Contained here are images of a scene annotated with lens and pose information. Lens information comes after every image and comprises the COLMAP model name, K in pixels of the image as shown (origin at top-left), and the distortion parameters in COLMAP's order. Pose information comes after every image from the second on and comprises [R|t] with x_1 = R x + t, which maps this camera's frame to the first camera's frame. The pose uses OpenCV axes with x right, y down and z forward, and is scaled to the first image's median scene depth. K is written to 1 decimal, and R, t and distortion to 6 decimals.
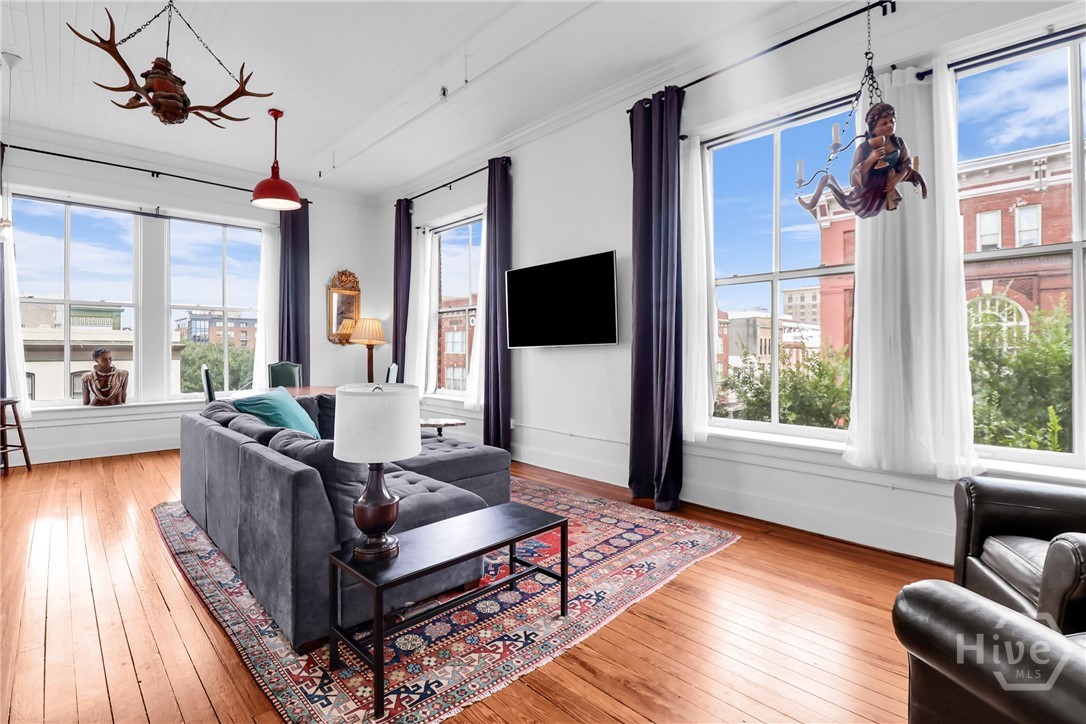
lens RADIAL K [[508.4, 0, 538.7], [0, 508.4, 356.4], [0, 0, 1]] dist [-0.008677, -0.006433]
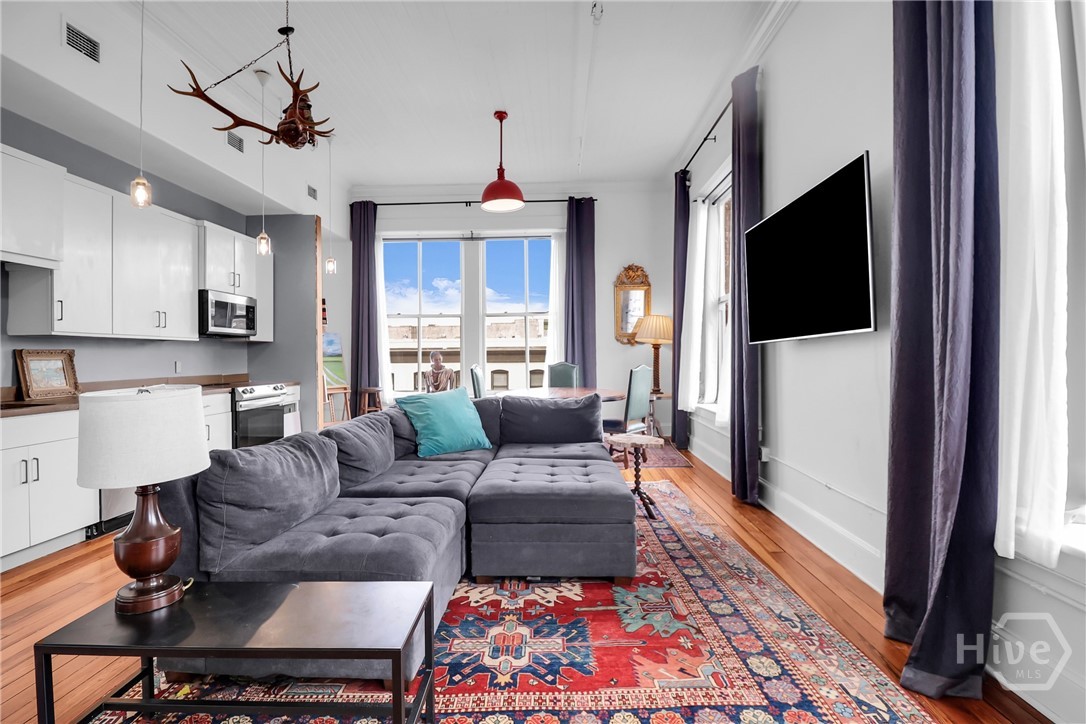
lens RADIAL K [[508.4, 0, 542.9], [0, 508.4, 362.6], [0, 0, 1]] dist [-0.008677, -0.006433]
pose [[0.693671, 0.003950, -0.720281, 0.294291], [0.001365, 0.999976, 0.006798, 0.004580], [0.720291, -0.005699, 0.693649, 0.394766]]
